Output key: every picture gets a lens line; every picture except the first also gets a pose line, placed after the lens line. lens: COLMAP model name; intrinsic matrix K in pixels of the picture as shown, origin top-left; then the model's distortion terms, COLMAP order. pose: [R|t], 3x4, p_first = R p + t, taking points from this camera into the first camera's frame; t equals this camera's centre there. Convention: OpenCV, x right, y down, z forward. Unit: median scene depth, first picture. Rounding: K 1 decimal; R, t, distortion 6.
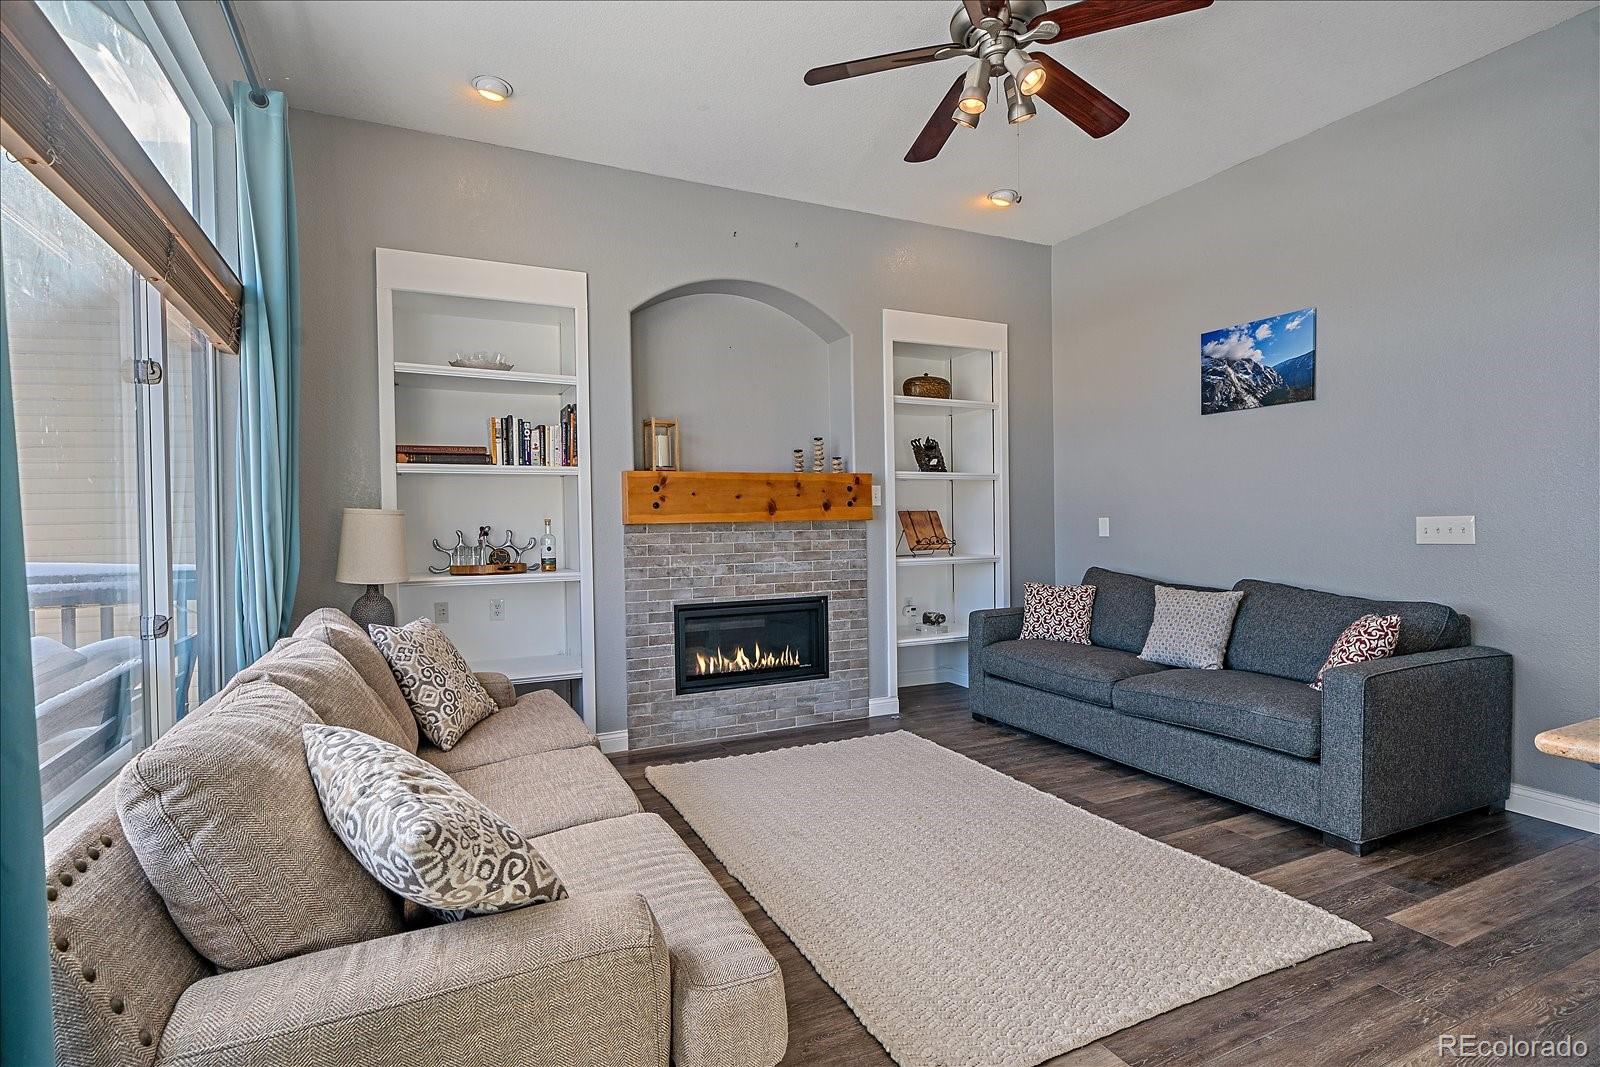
lens RADIAL K [[778.1, 0, 795.5], [0, 778.1, 537.0], [0, 0, 1]] dist [0.001752, -0.000083]
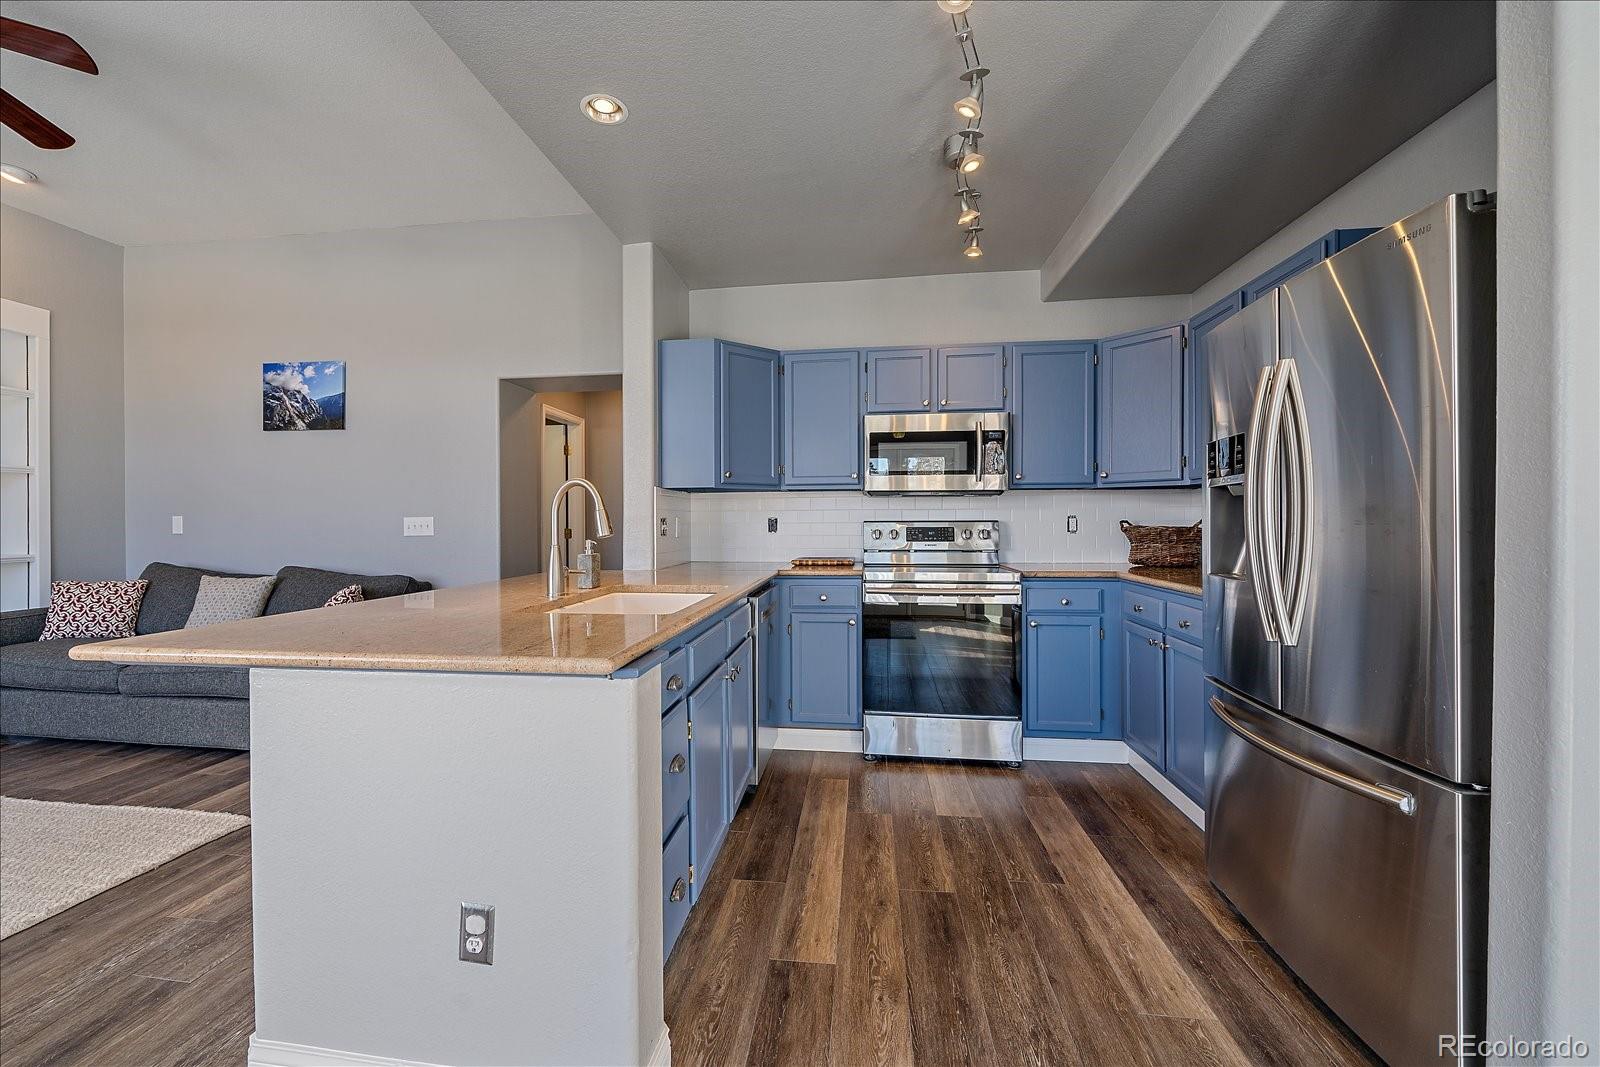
lens RADIAL K [[624.9, 0, 777.6], [0, 624.9, 522.5], [0, 0, 1]] dist [-0.002340, 0.000145]
pose [[0.559720, 0.012646, 0.828585, 0.181253], [0.010140, 0.999704, -0.022108, 0.013796], [-0.828620, 0.020776, 0.559426, -0.199079]]
